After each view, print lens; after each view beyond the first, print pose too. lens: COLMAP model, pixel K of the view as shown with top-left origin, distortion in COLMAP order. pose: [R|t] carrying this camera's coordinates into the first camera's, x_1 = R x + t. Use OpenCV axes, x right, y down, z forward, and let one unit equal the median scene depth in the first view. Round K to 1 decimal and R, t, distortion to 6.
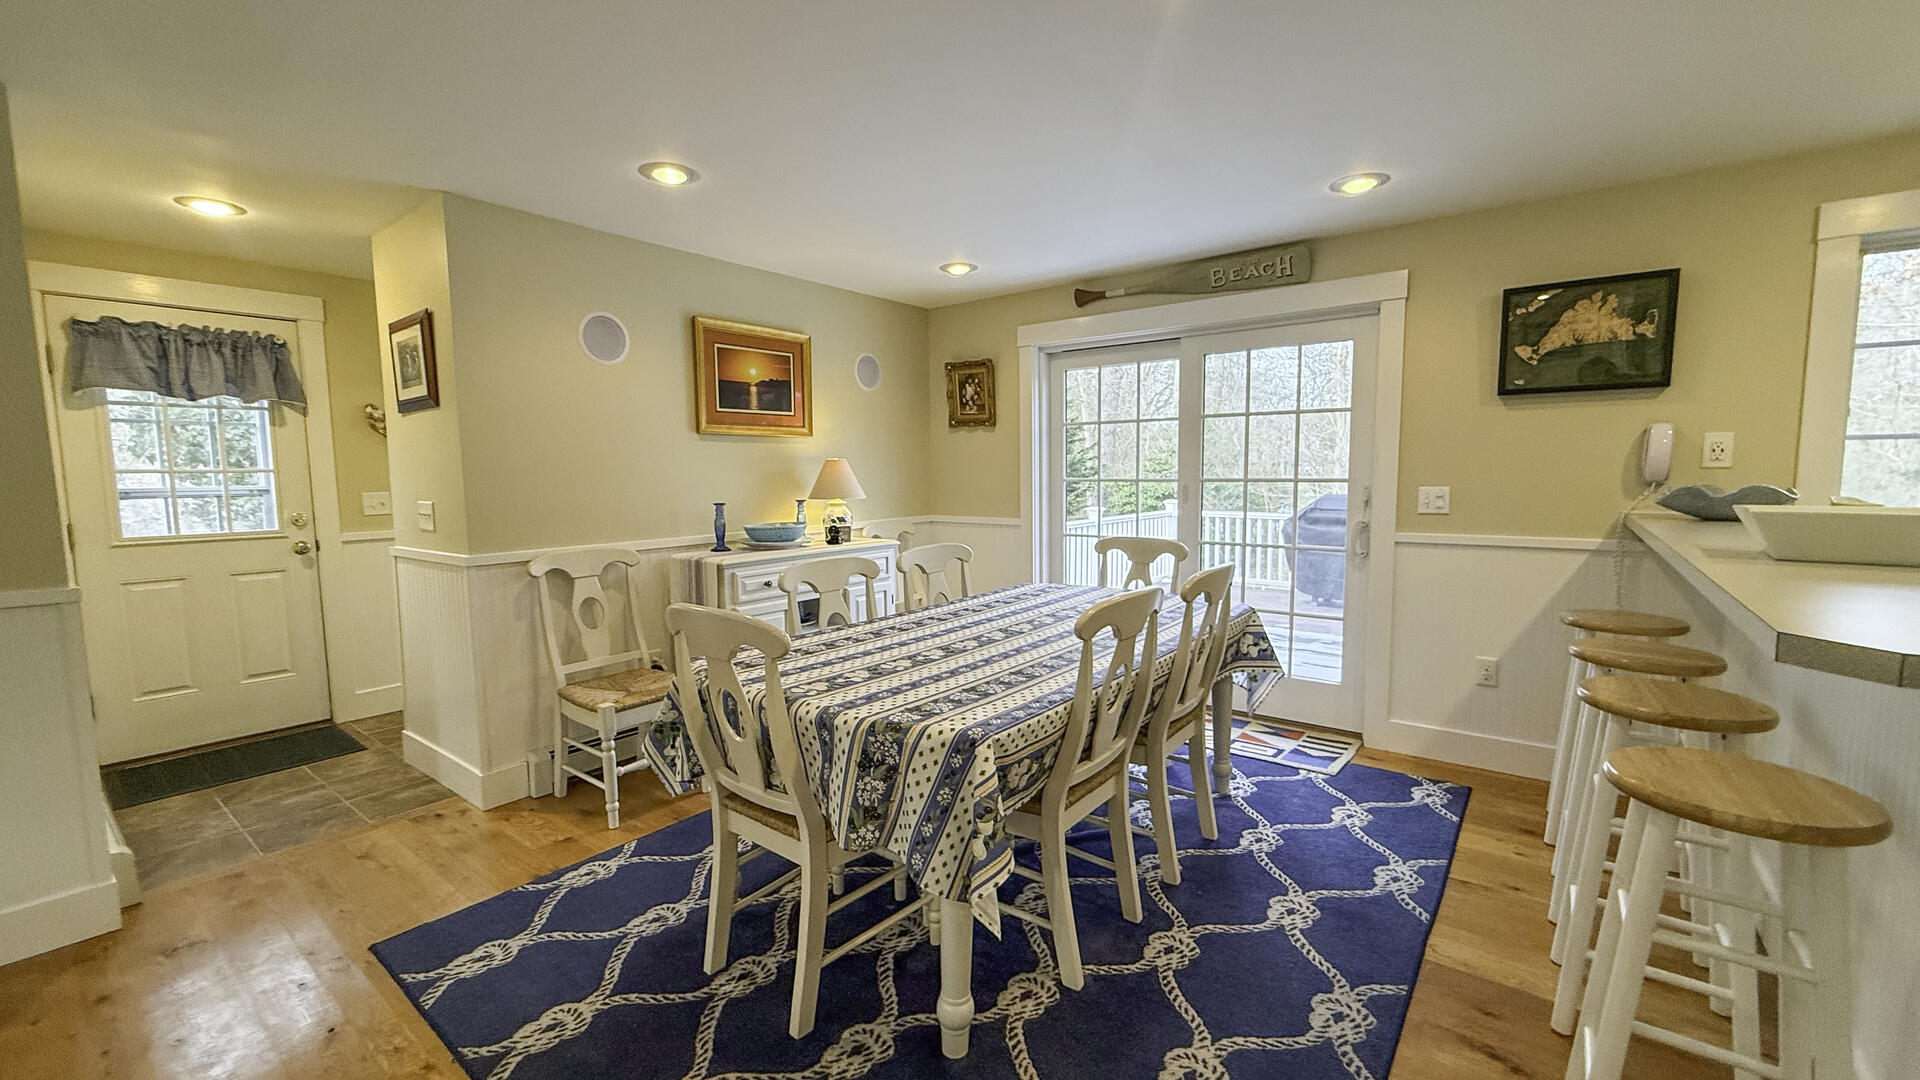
lens RADIAL K [[769.5, 0, 957.0], [0, 769.5, 540.0], [0, 0, 1]] dist [-0.002460, -0.000409]
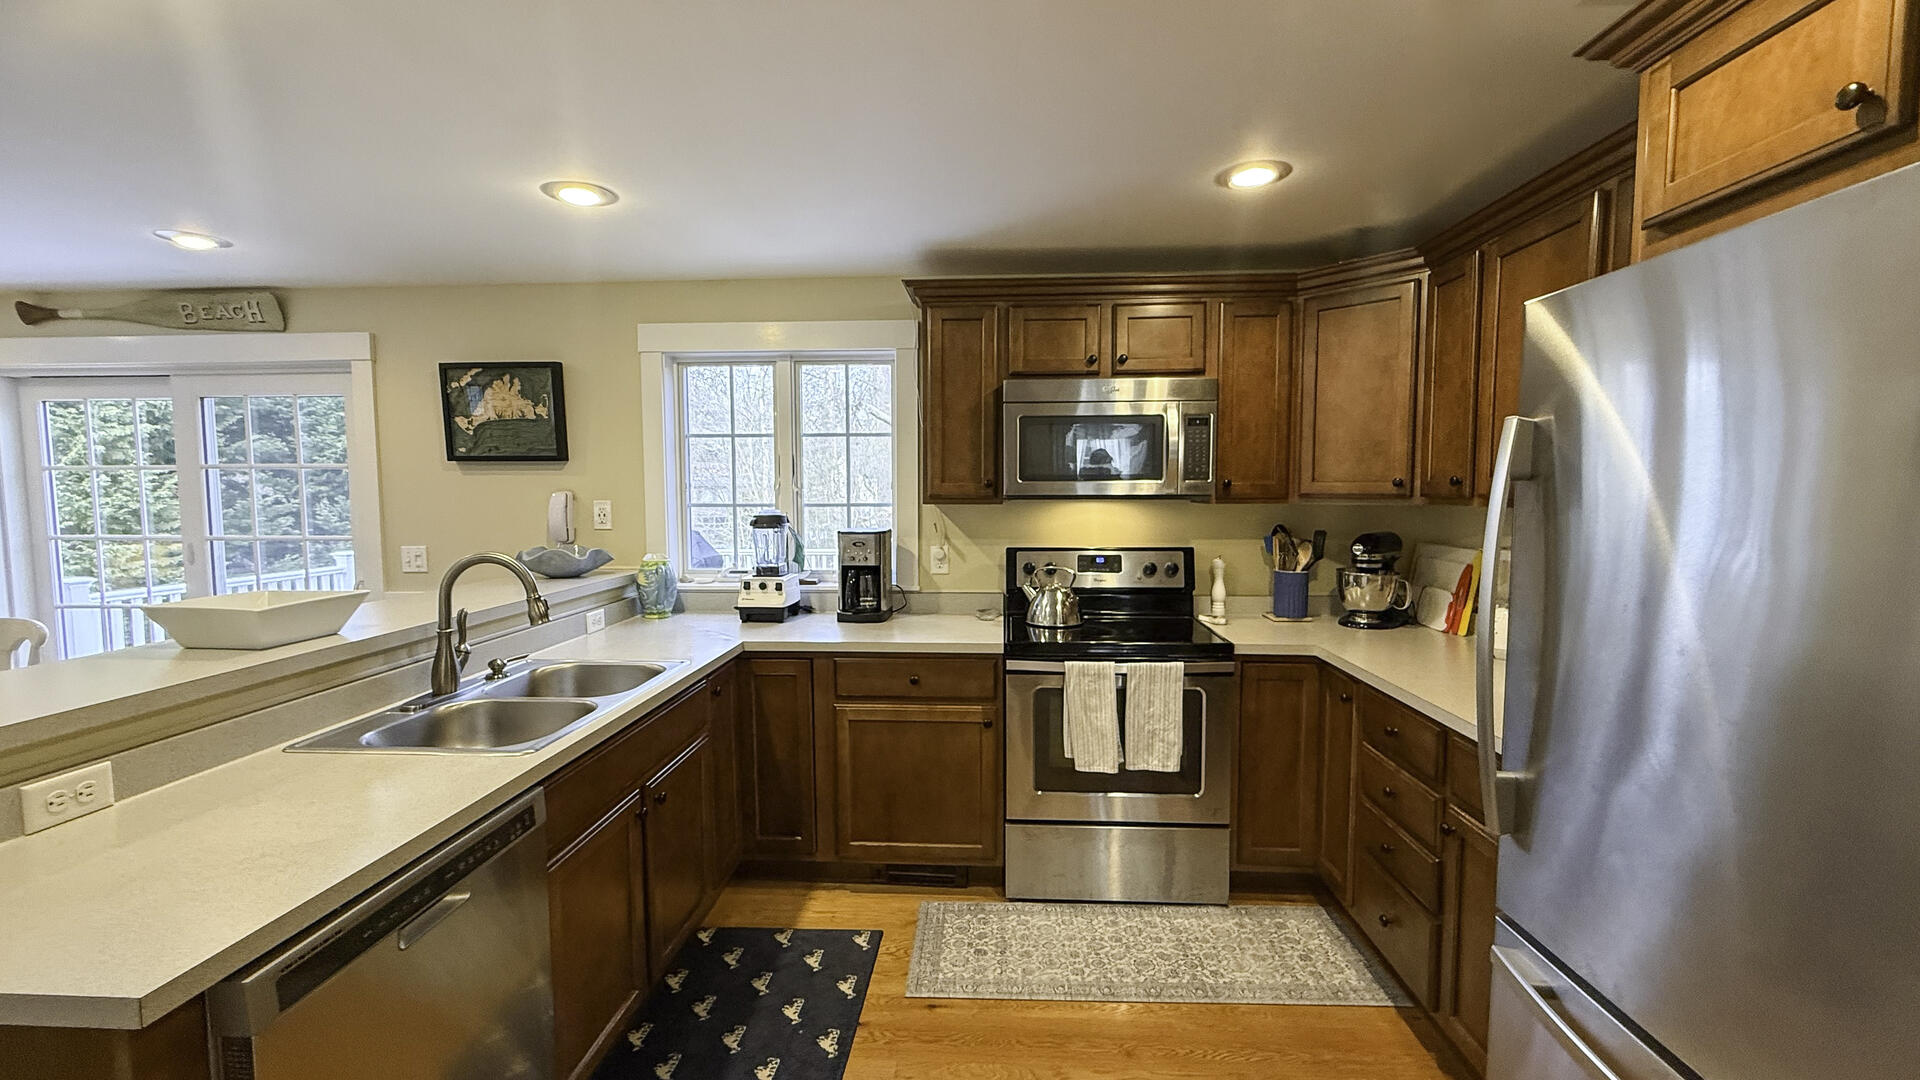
lens RADIAL K [[769.5, 0, 968.2], [0, 769.5, 533.7], [0, 0, 1]] dist [-0.002460, -0.000409]
pose [[0.815548, -0.033594, 0.577713, 0.696635], [0.048661, 0.998759, -0.010615, -0.042775], [-0.576639, 0.036769, 0.816171, -0.290847]]
